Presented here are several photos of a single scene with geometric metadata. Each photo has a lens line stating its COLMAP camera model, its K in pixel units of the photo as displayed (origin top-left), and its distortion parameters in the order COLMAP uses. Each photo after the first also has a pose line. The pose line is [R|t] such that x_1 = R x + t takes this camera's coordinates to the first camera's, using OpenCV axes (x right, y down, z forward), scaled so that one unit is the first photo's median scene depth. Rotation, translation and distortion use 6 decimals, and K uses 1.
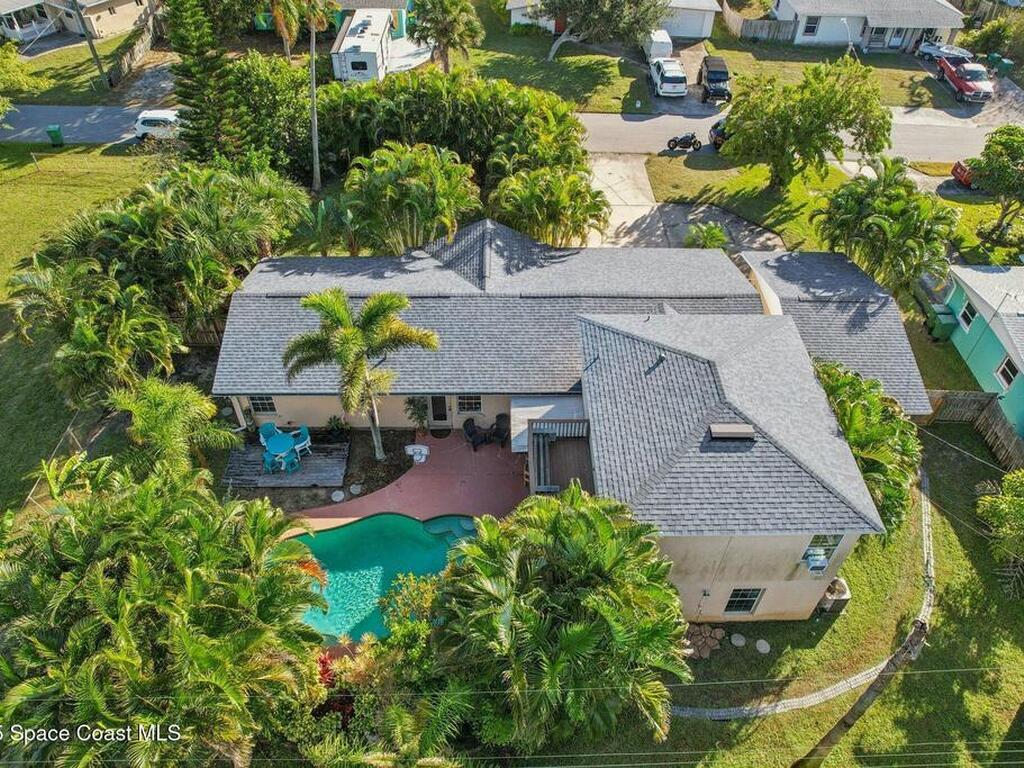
lens RADIAL K [[751.5, 0, 506.1], [0, 751.5, 383.2], [0, 0, 1]] dist [-0.031411, 0.010065]
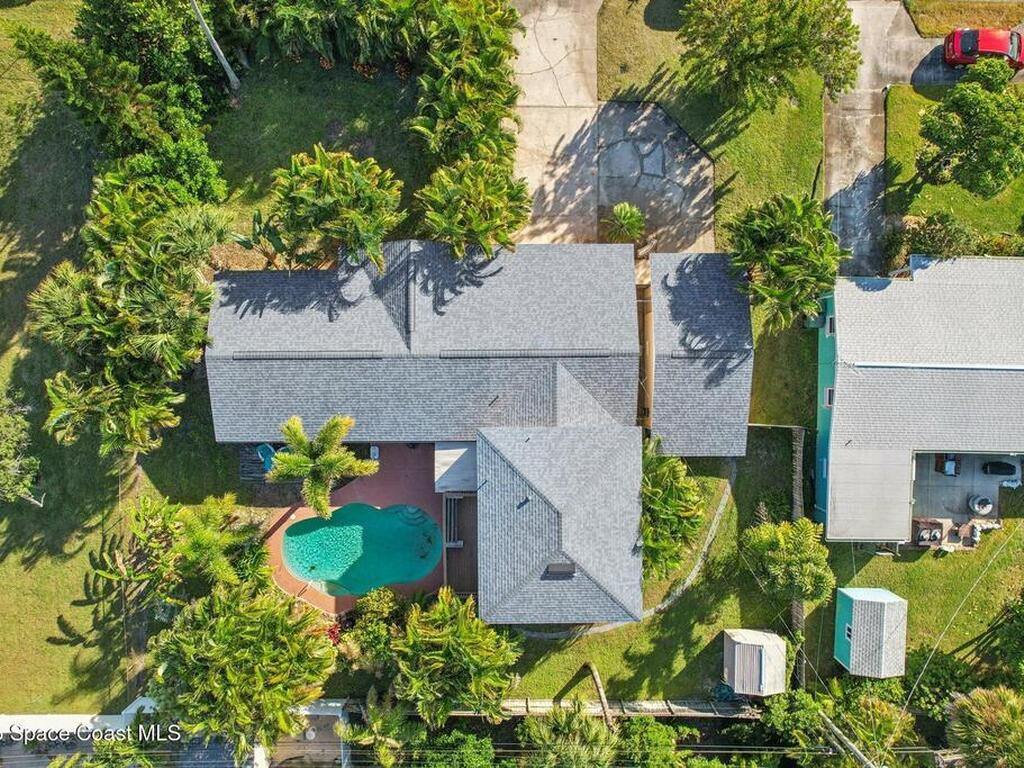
lens RADIAL K [[628.1, 0, 512.0], [0, 628.1, 384.0], [0, 0, 1]] dist [-0.018868, 0.001353]
pose [[0.999427, 0.010102, -0.032314, 0.166773], [0.015836, 0.704140, 0.709885, -0.792509], [0.029925, -0.709989, 0.703576, 0.254382]]
